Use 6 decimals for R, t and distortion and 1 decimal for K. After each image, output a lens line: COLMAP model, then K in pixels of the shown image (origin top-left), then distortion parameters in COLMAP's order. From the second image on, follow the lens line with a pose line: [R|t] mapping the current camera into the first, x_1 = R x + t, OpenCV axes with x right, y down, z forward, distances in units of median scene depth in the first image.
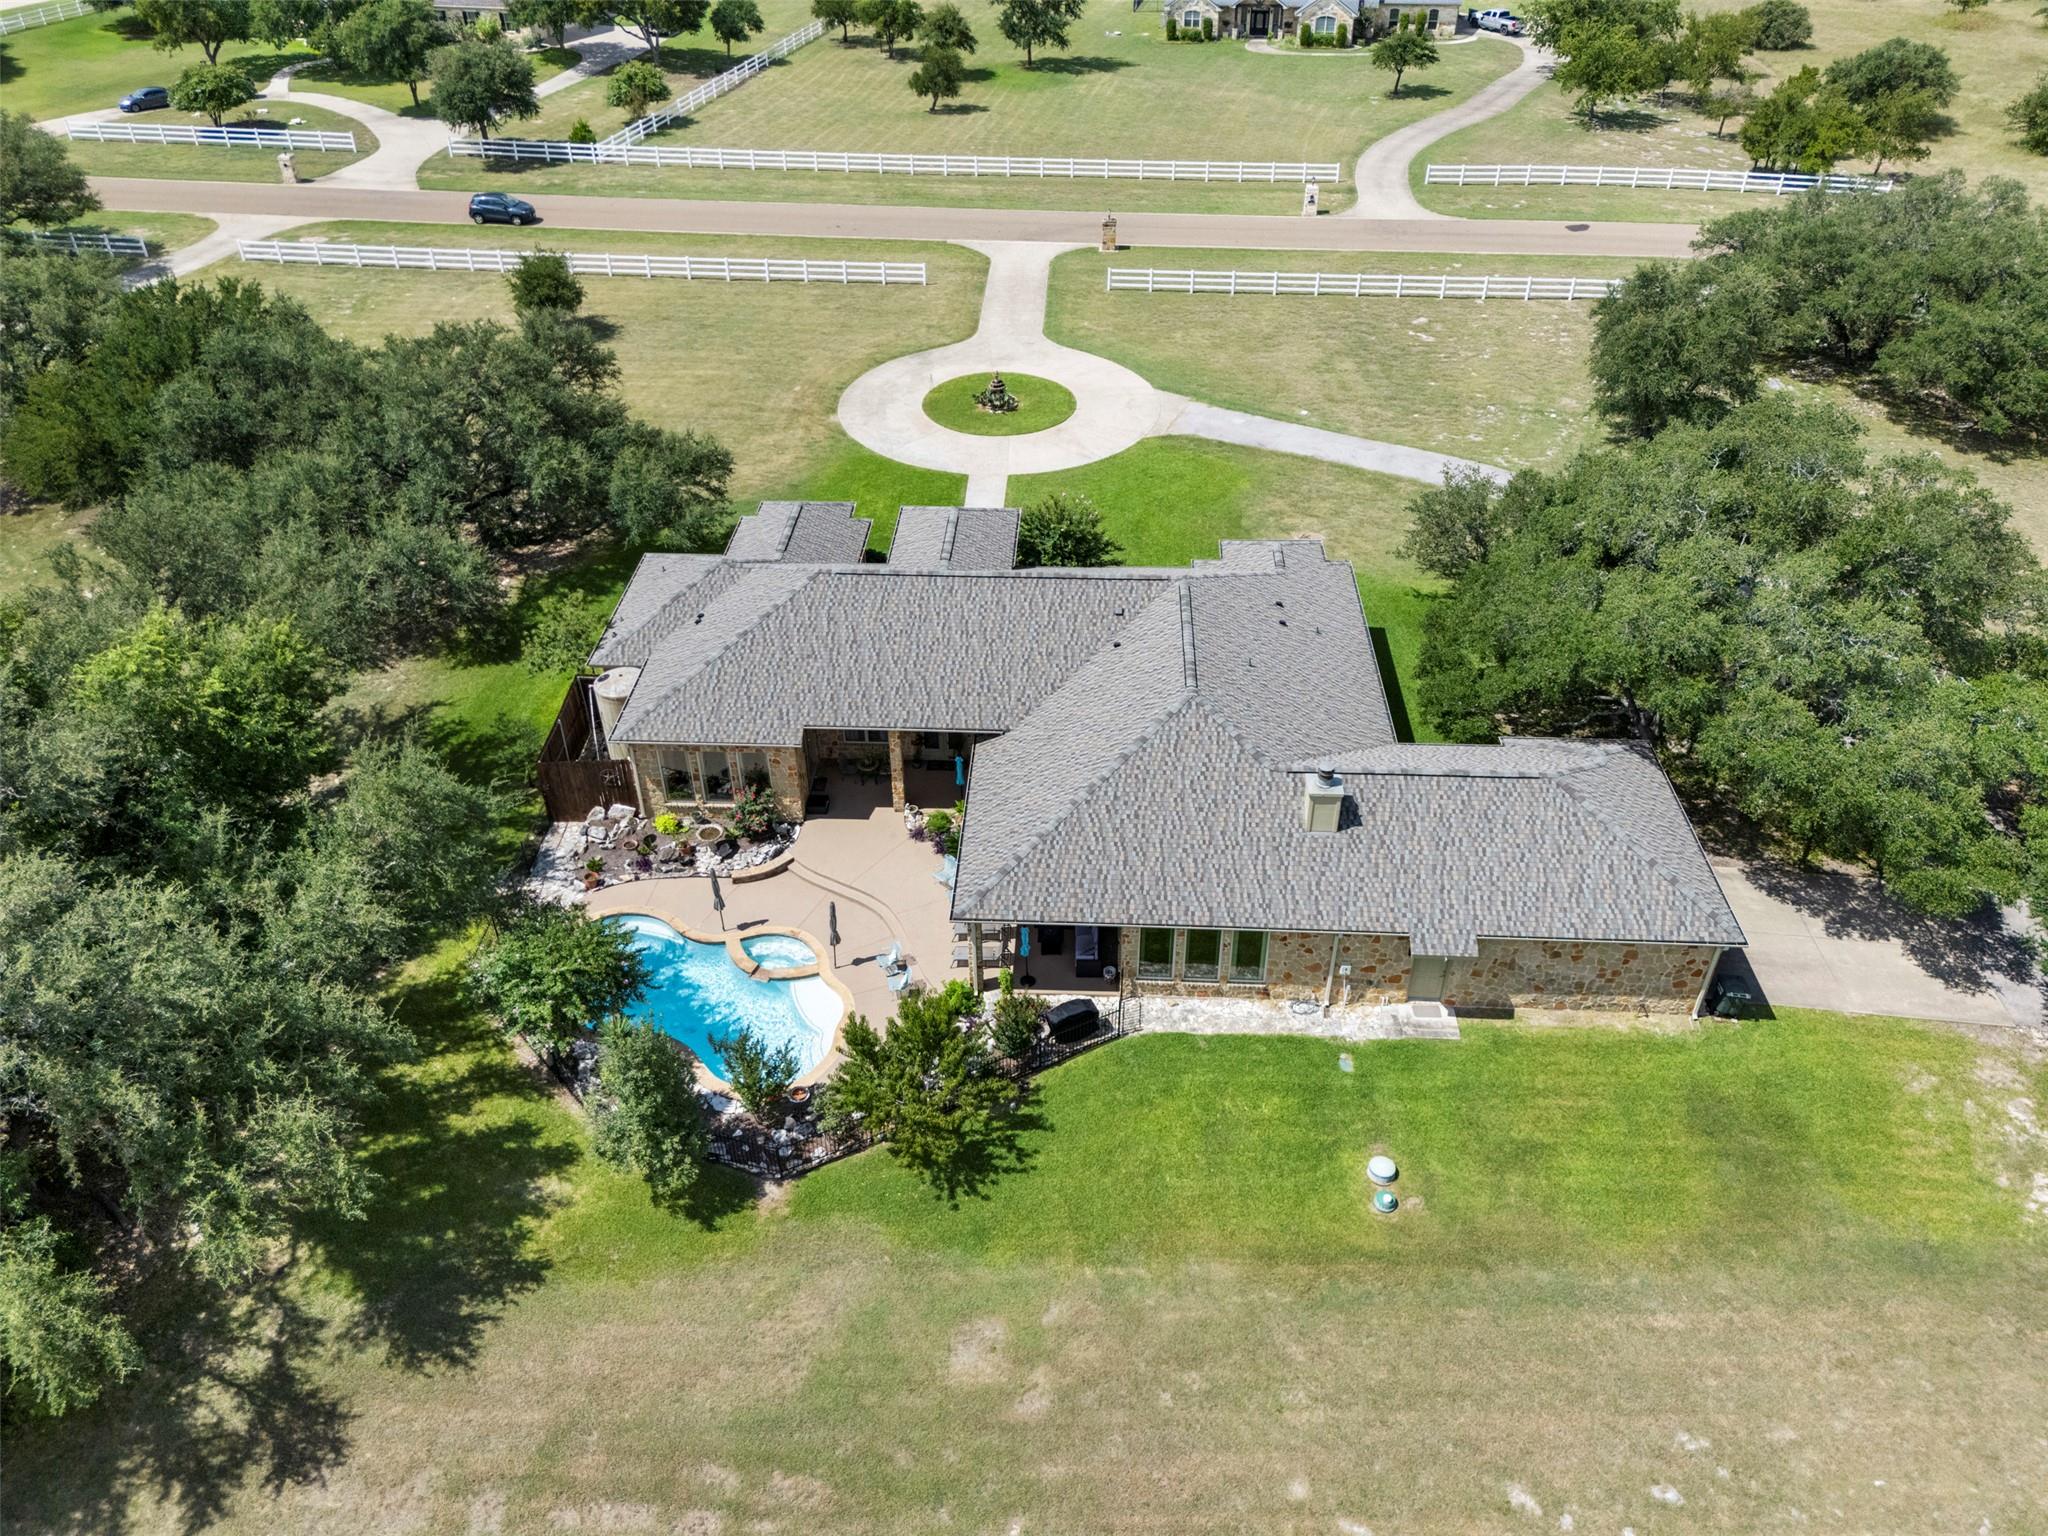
lens RADIAL K [[1515.6, 0, 1024.0], [0, 1515.6, 768.0], [0, 0, 1]] dist [0.061134, -0.055101]
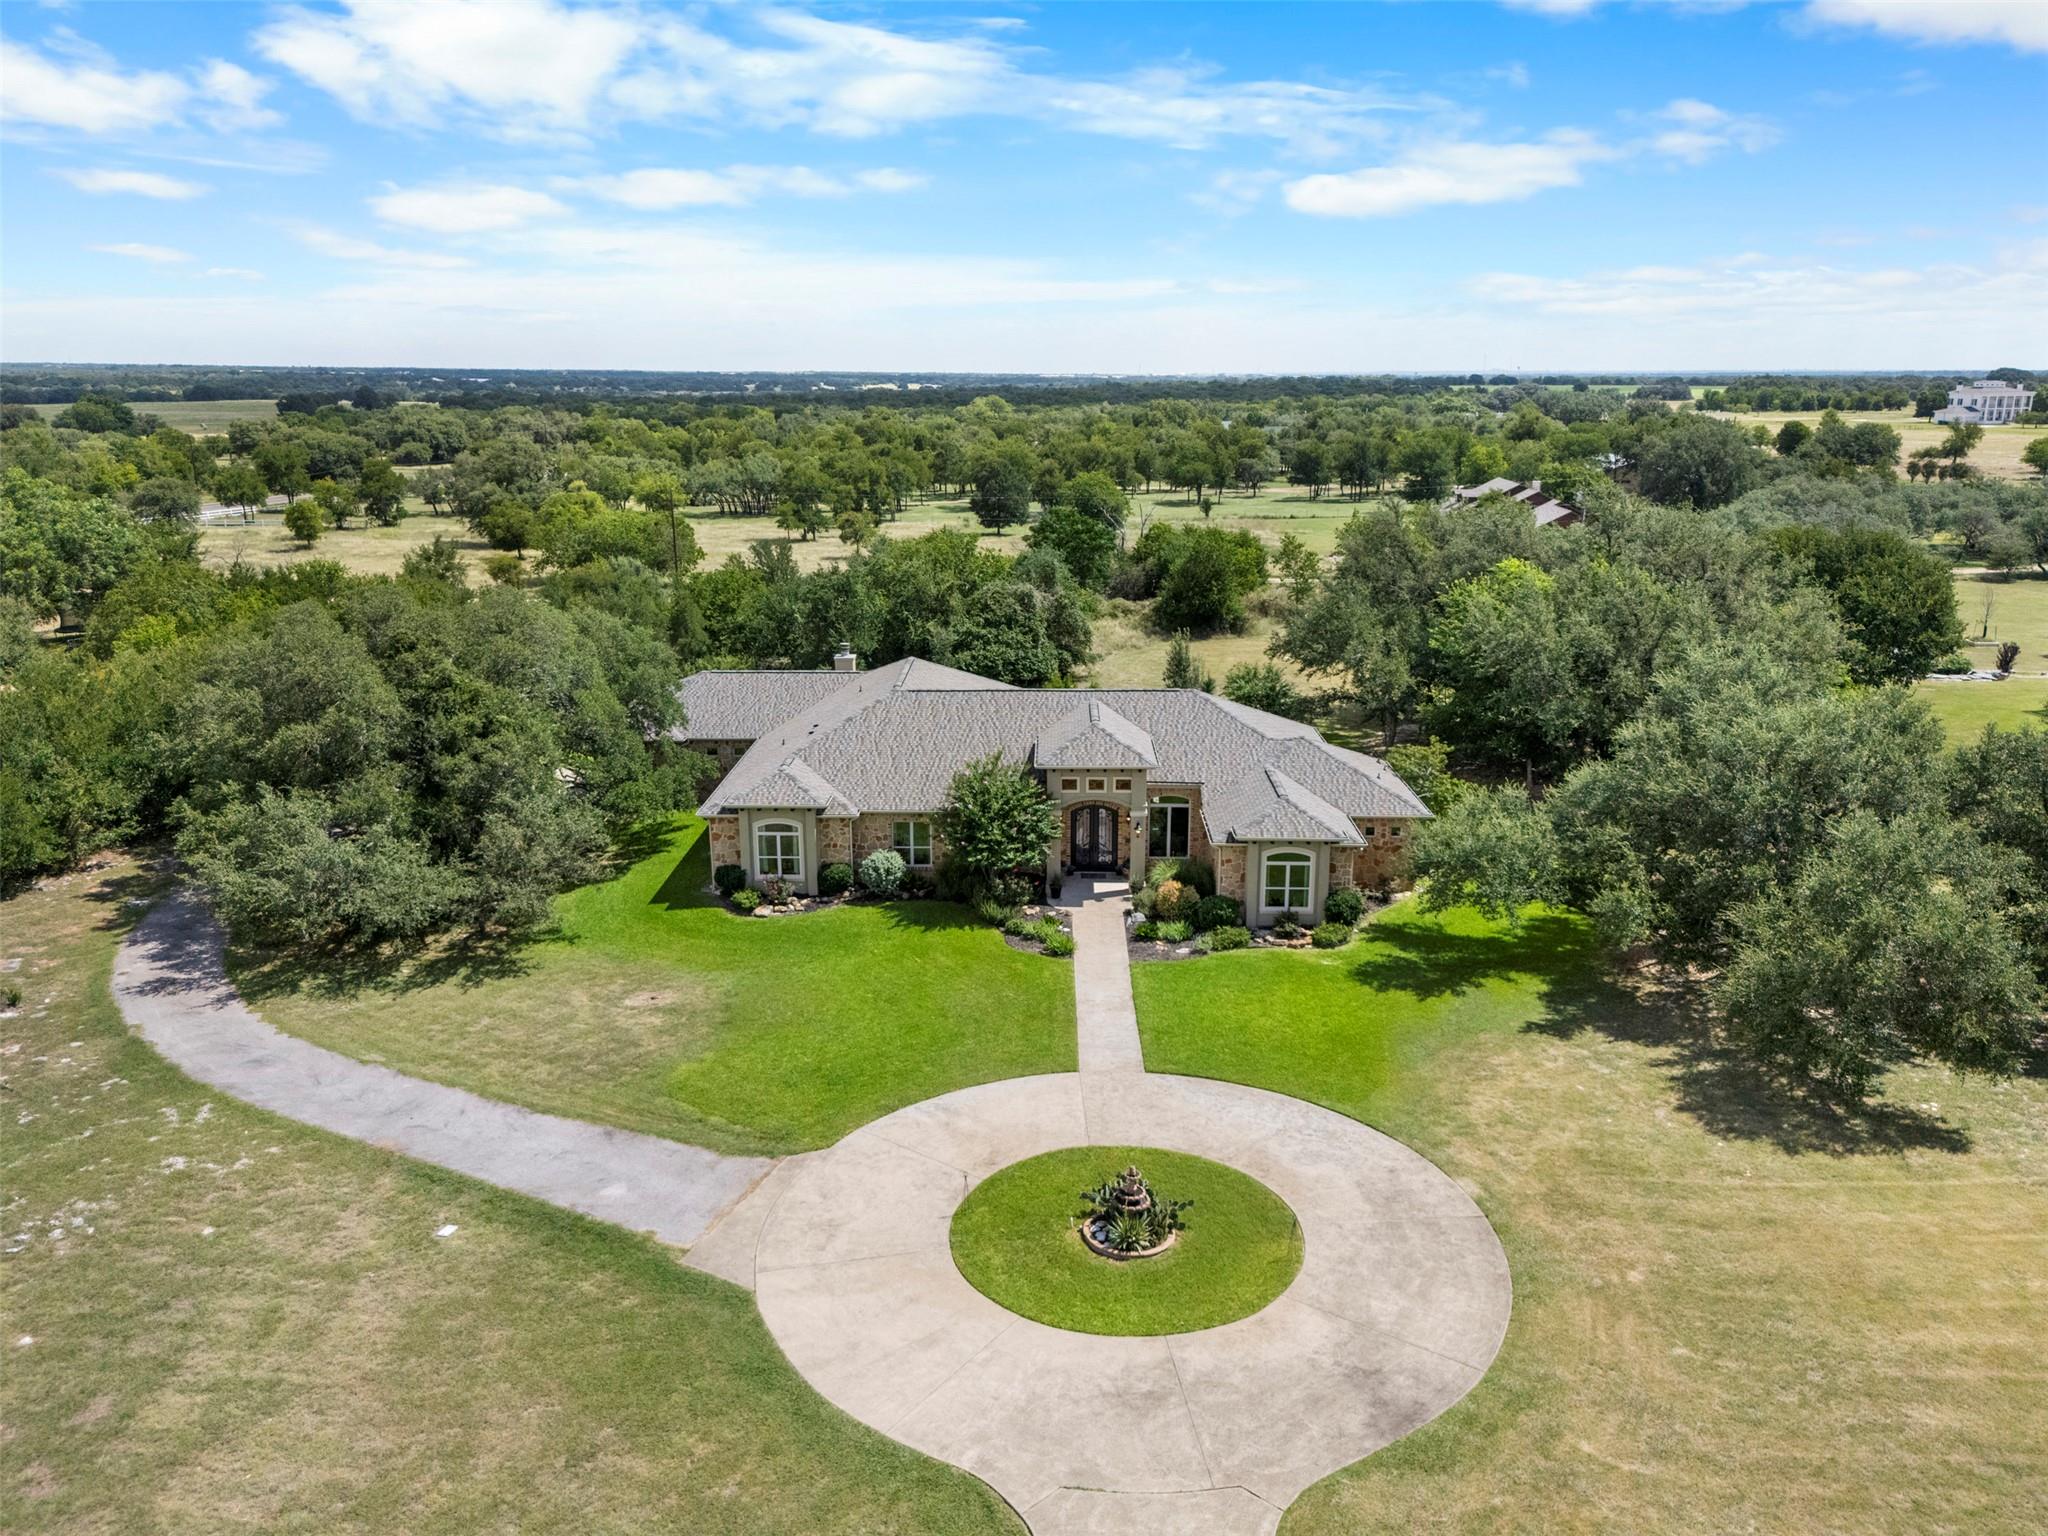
lens RADIAL K [[1515.6, 0, 1024.0], [0, 1515.6, 768.0], [0, 0, 1]] dist [0.061134, -0.055101]
pose [[-0.999340, 0.025092, -0.026269, 0.045374], [-0.004197, 0.638523, 0.769591, -1.376780], [0.036084, 0.769193, -0.637997, 2.440965]]
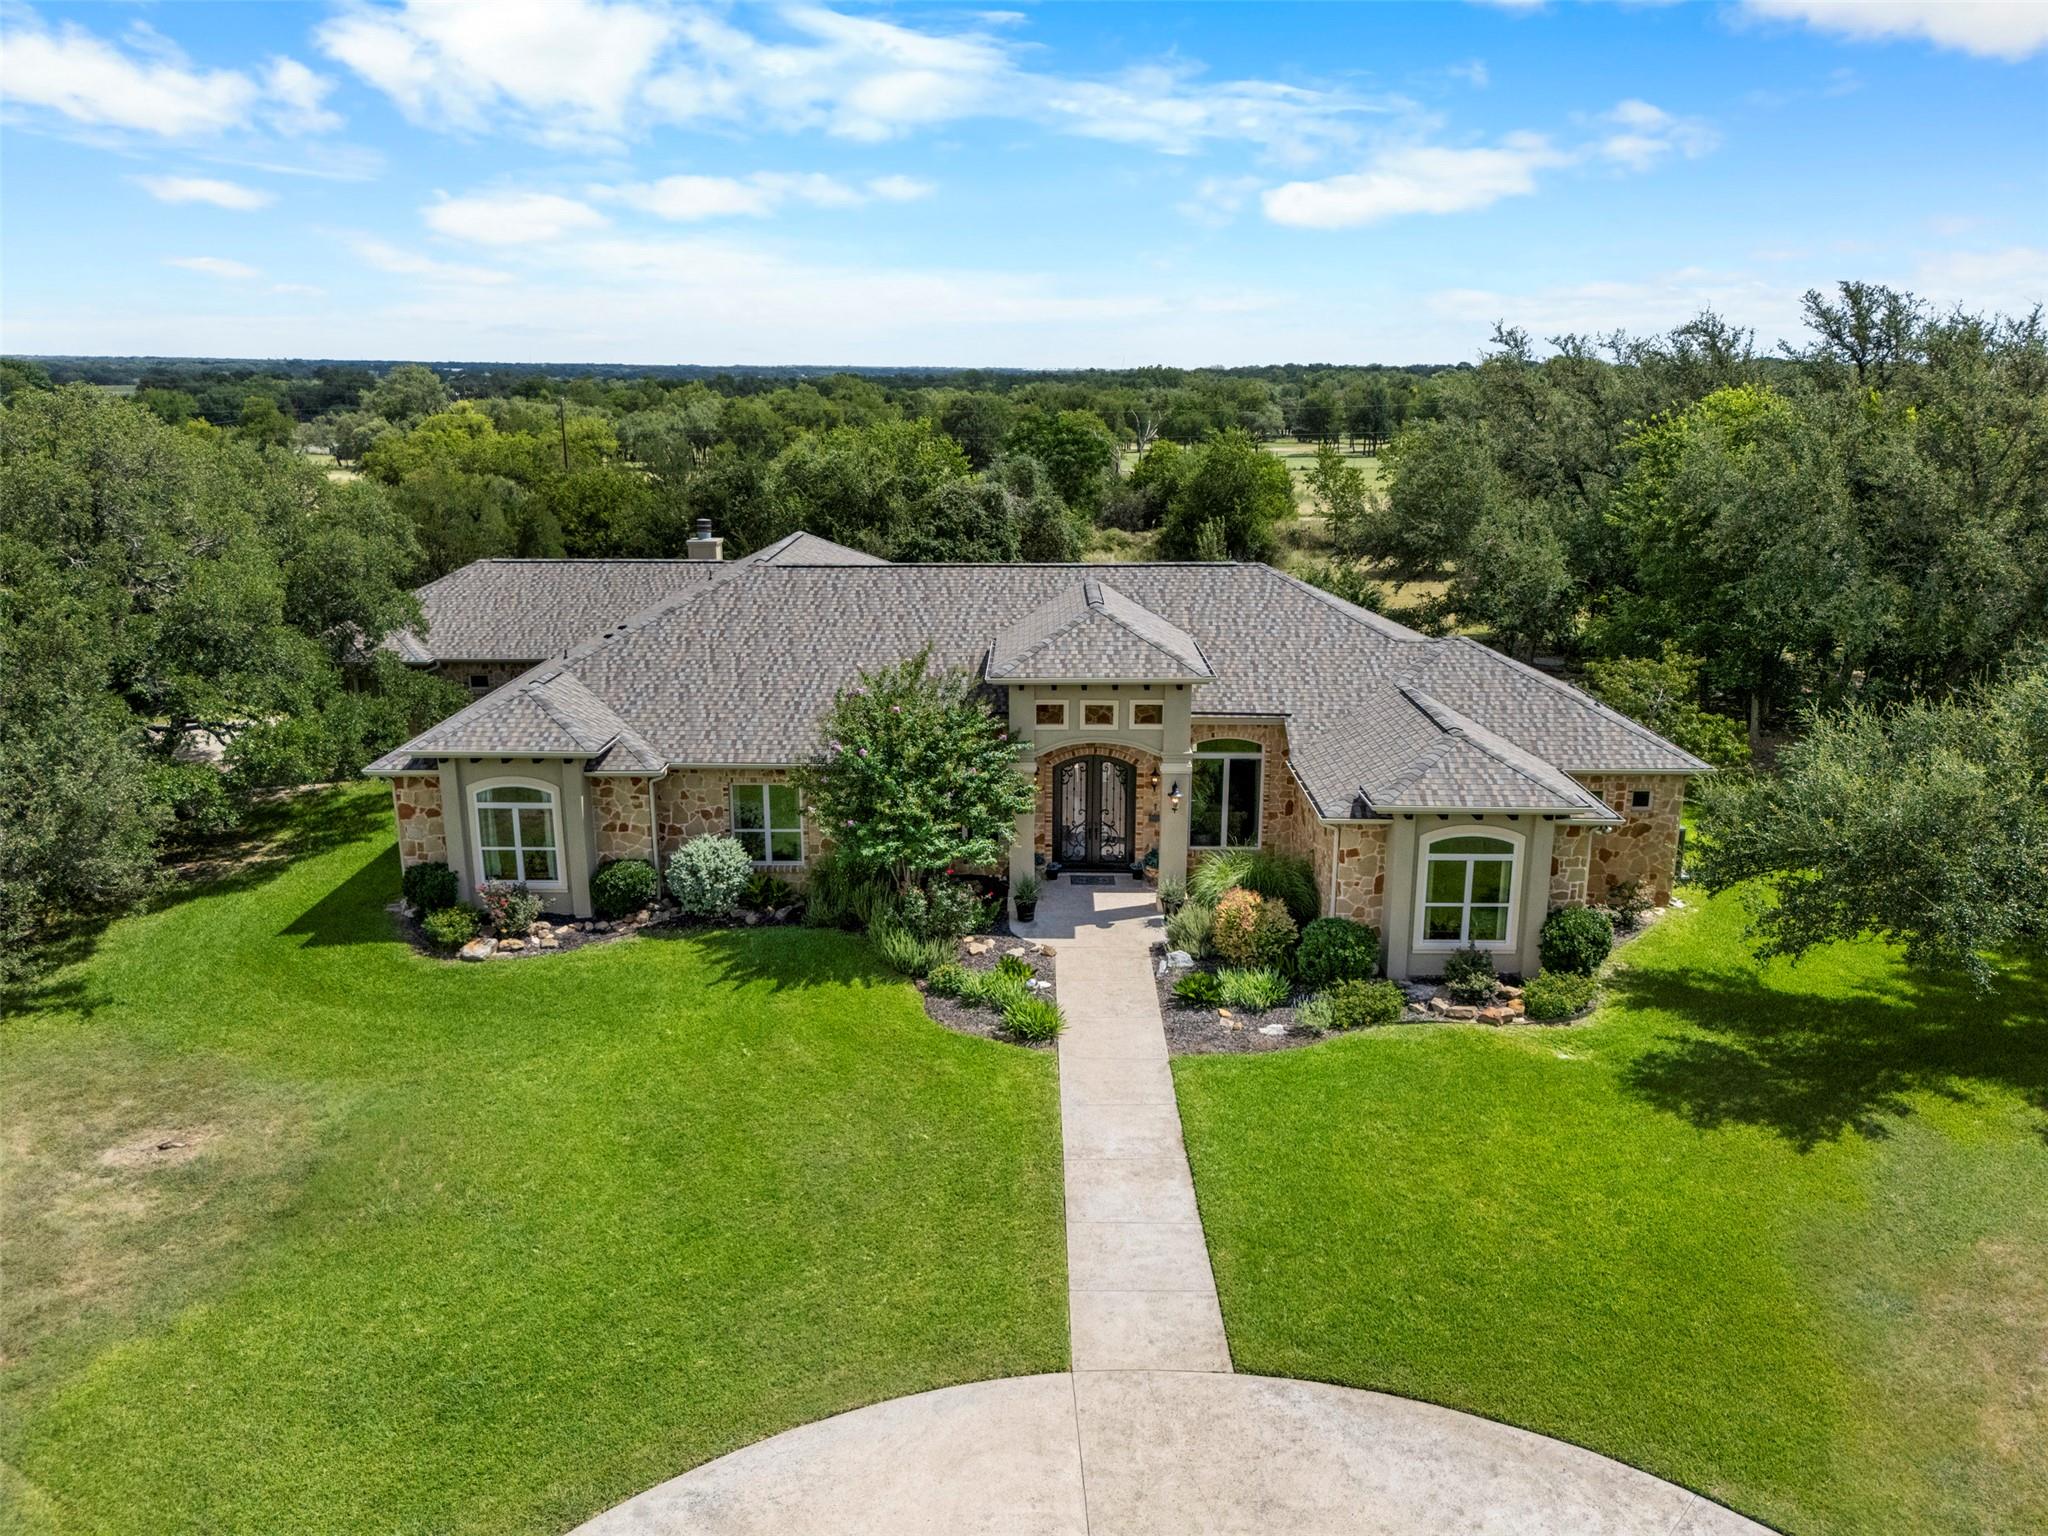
lens RADIAL K [[1515.6, 0, 1024.0], [0, 1515.6, 768.0], [0, 0, 1]] dist [0.061134, -0.055101]
pose [[-0.998964, 0.027288, -0.036425, 0.006788], [-0.010757, 0.636080, 0.771548, -0.836148], [0.044223, 0.771140, -0.635128, 2.048077]]
